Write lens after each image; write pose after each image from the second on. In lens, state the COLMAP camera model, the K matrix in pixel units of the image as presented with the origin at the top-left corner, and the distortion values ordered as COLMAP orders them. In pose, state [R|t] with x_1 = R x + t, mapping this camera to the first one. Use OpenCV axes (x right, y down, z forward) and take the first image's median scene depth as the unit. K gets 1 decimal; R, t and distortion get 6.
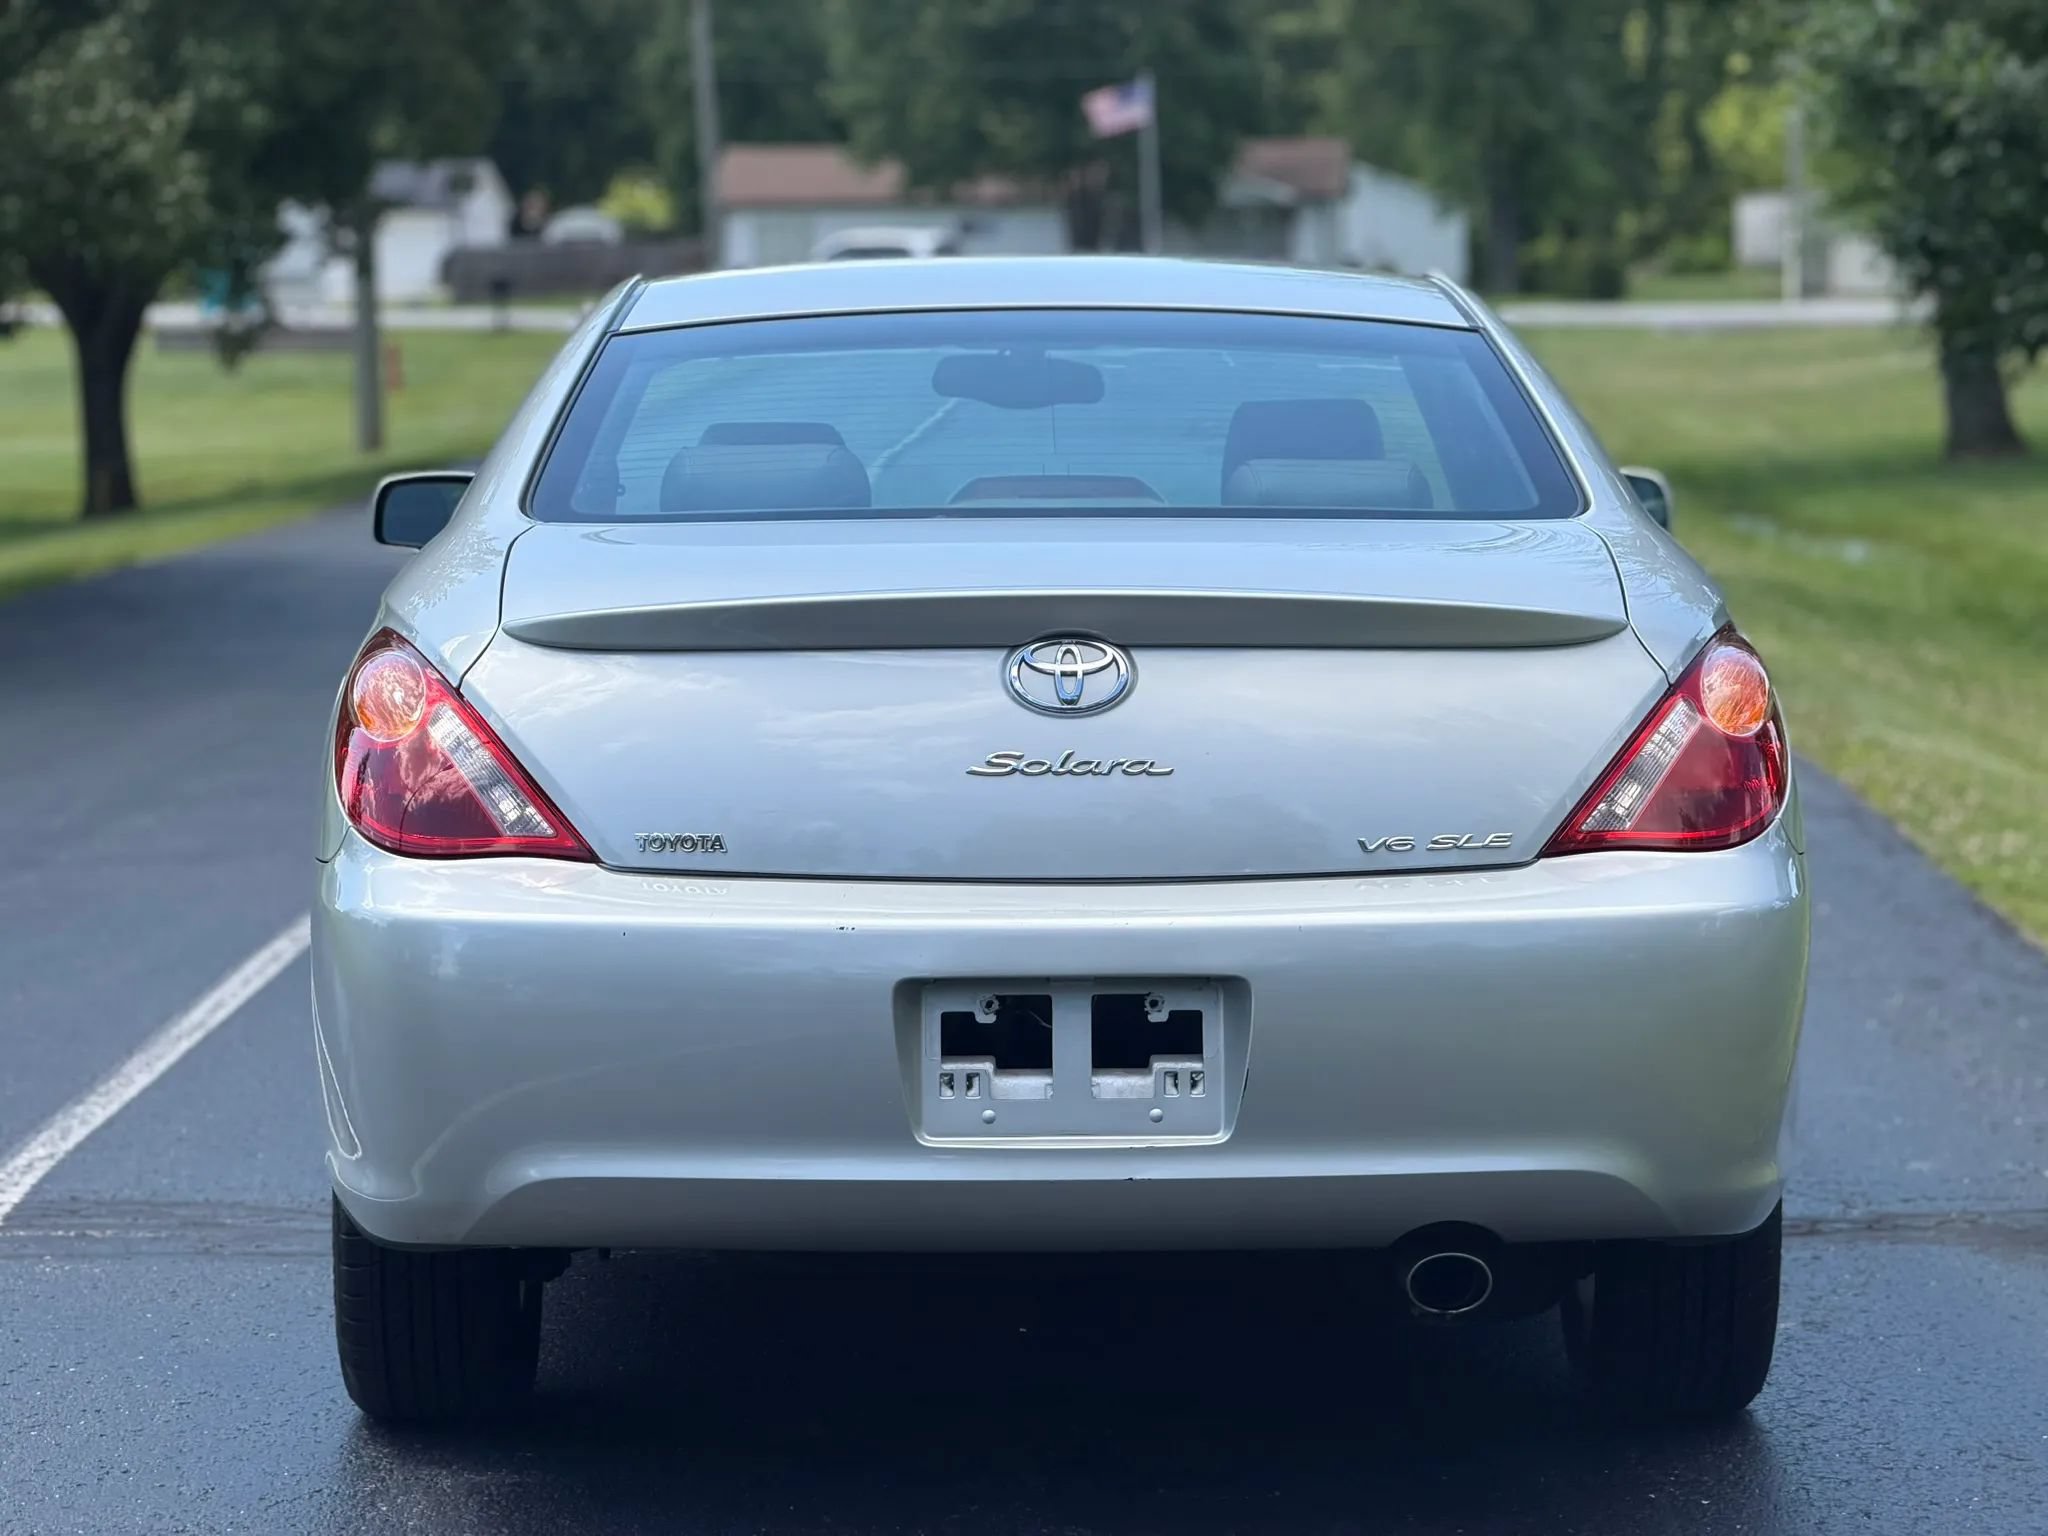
lens RADIAL K [[6130.9, 0, 1024.0], [0, 6130.9, 768.0], [0, 0, 1]] dist [0.253323, -0.301286]
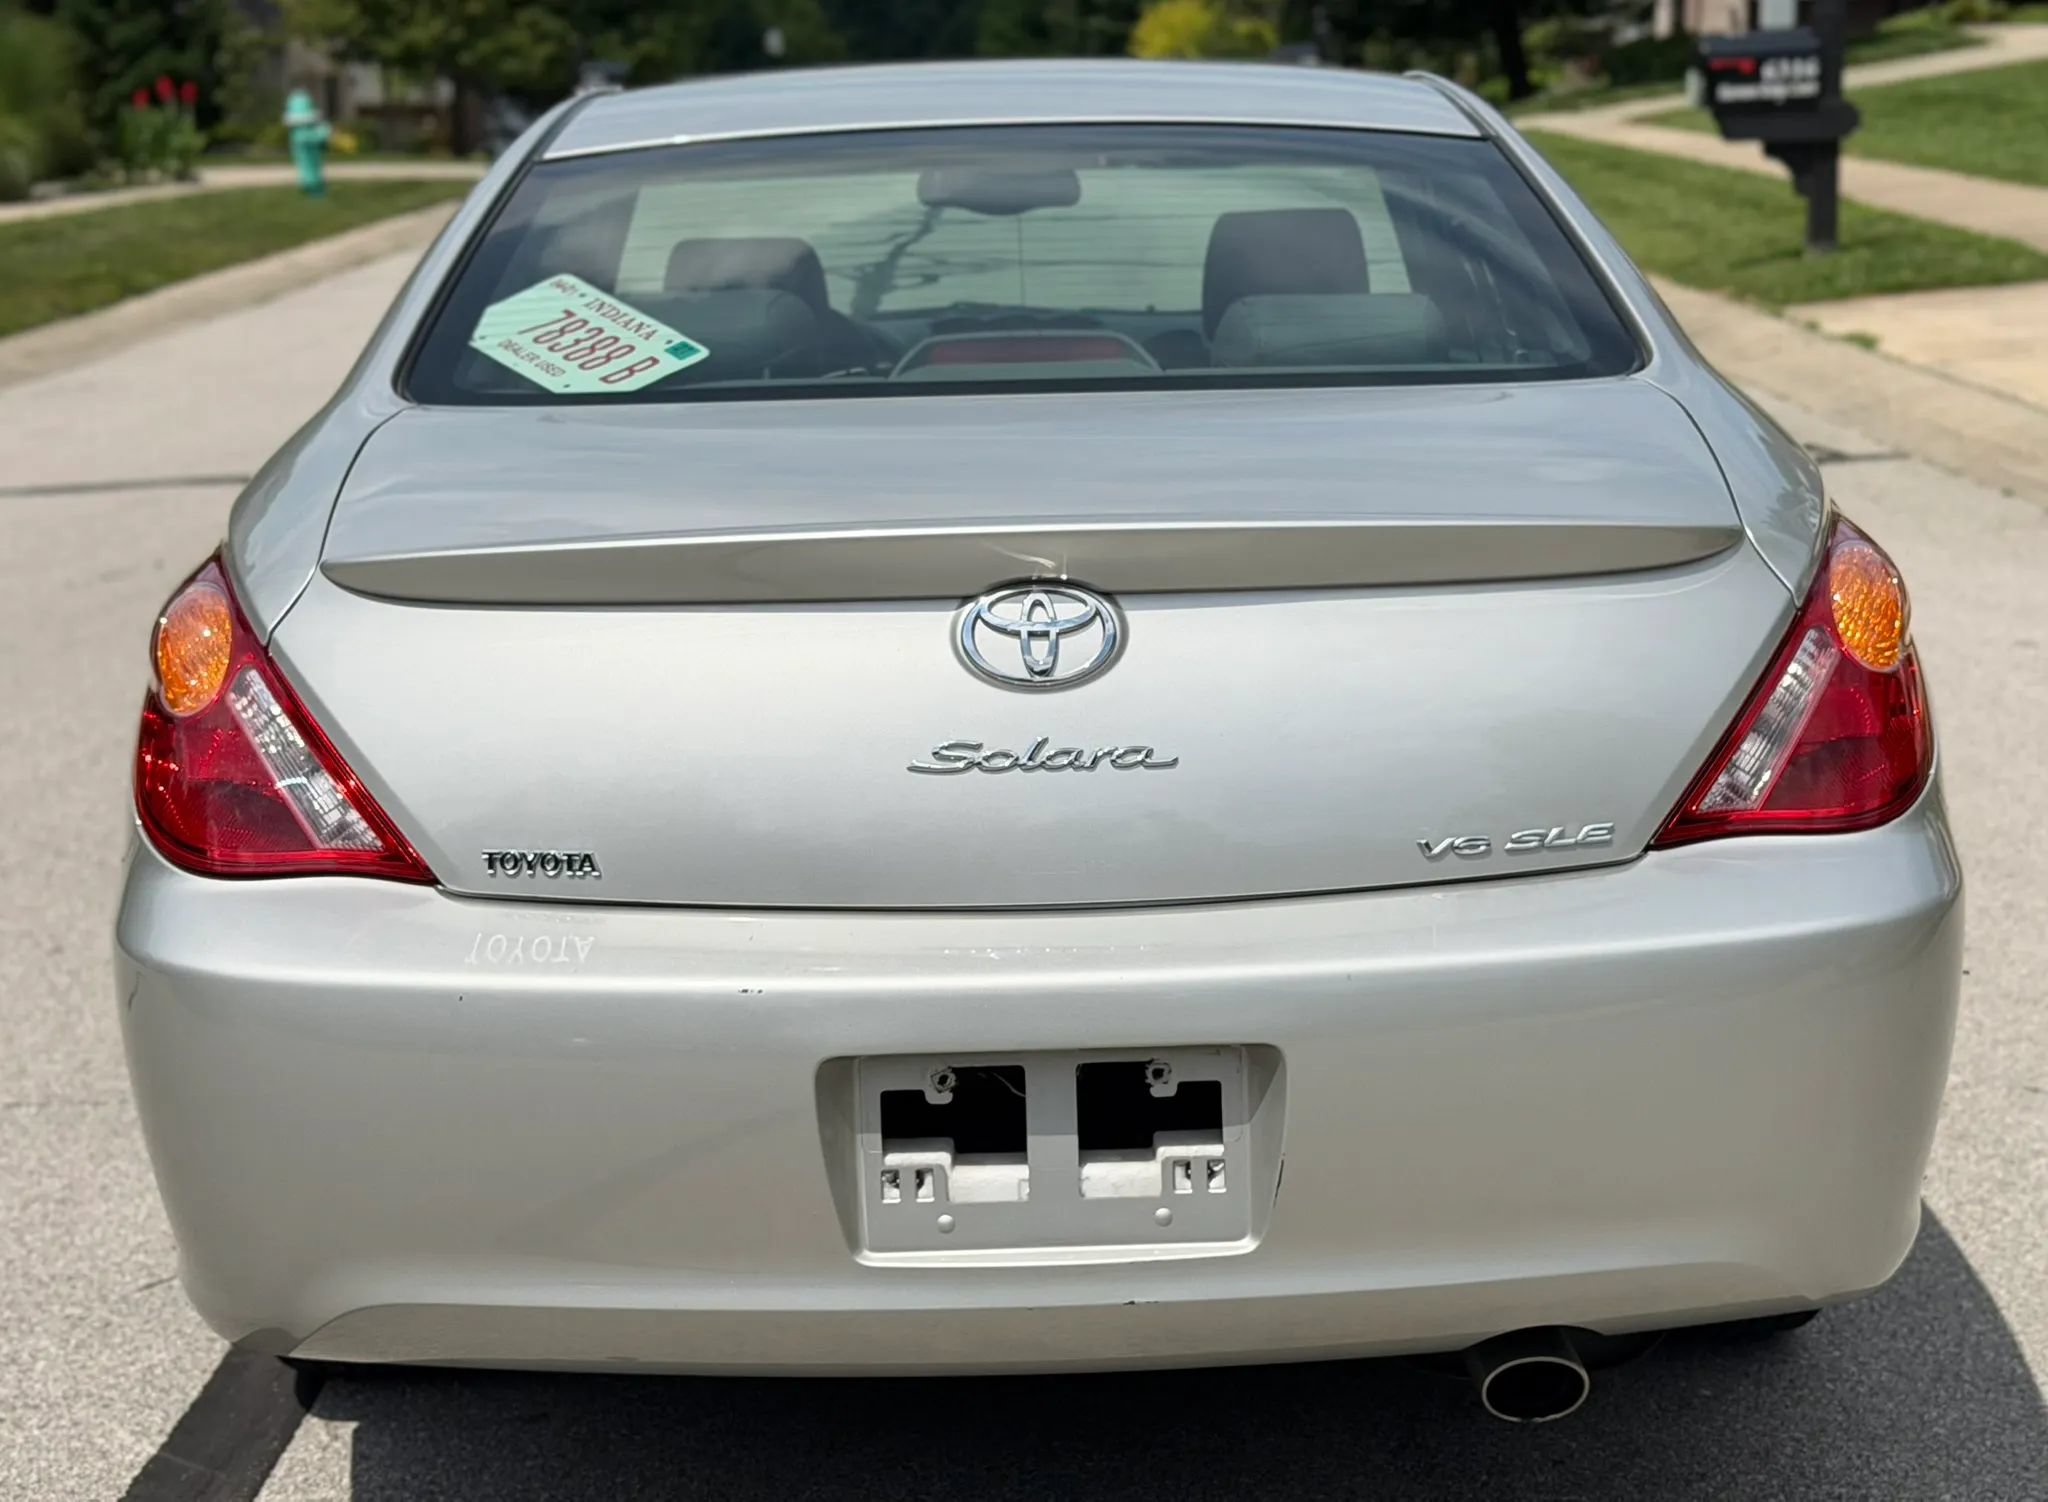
lens RADIAL K [[3098.3, 0, 1064.7], [0, 3098.3, 756.2], [0, 0, 1]] dist [0.148128, 0.010789]
pose [[0.999767, -0.021563, 0.000782, 0.009985], [0.021235, 0.989715, 0.141472, -0.055274], [-0.003824, -0.141422, 0.989942, 0.615617]]
